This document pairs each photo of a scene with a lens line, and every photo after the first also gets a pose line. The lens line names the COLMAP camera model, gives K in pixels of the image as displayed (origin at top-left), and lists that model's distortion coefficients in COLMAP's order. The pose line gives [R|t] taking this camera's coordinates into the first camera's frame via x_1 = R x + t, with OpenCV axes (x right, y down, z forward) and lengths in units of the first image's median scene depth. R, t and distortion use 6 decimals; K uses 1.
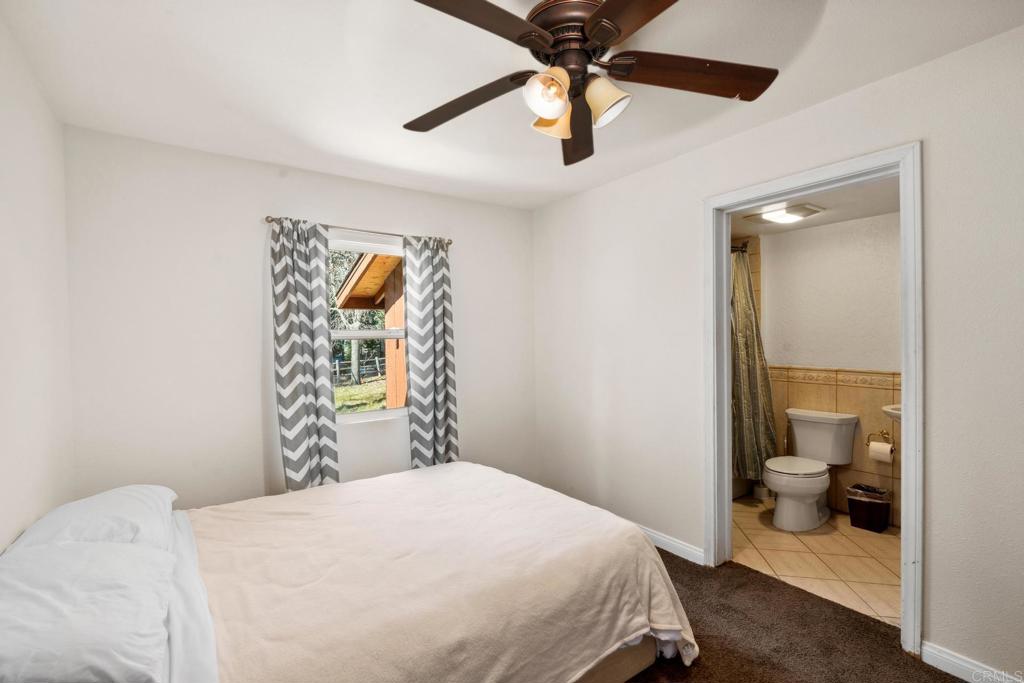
lens RADIAL K [[462.9, 0, 514.1], [0, 462.9, 338.5], [0, 0, 1]] dist [-0.007005, 0.001462]
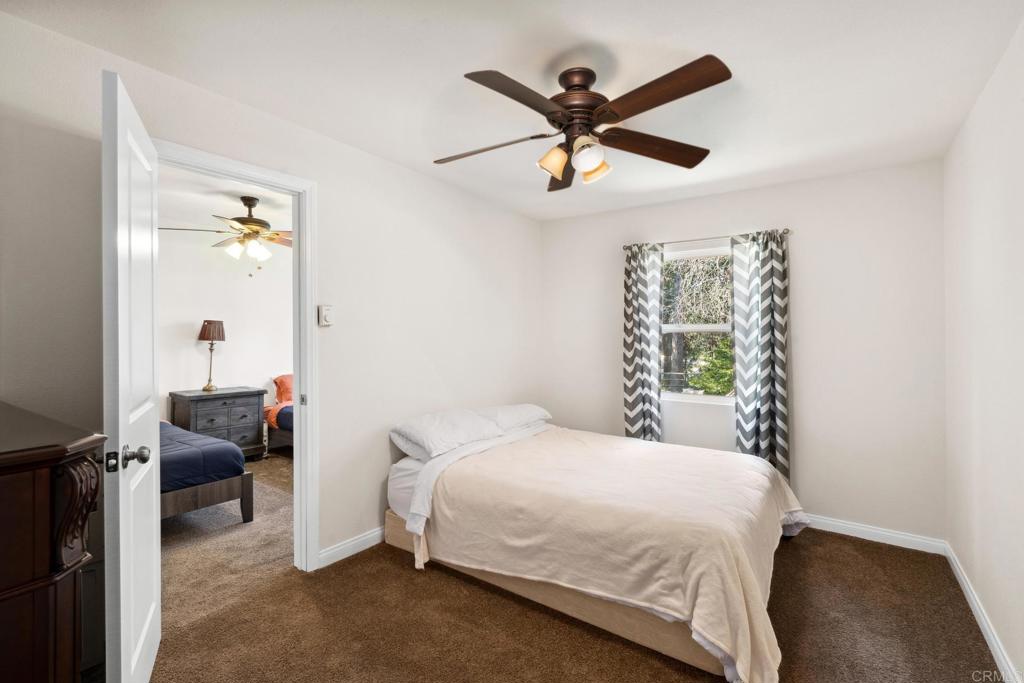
lens RADIAL K [[462.9, 0, 515.3], [0, 462.9, 338.1], [0, 0, 1]] dist [-0.007005, 0.001462]
pose [[0.326747, 0.020501, -0.944889, 0.720317], [-0.013436, 0.999764, 0.017046, 0.002779], [0.945016, 0.007126, 0.326946, 0.205629]]
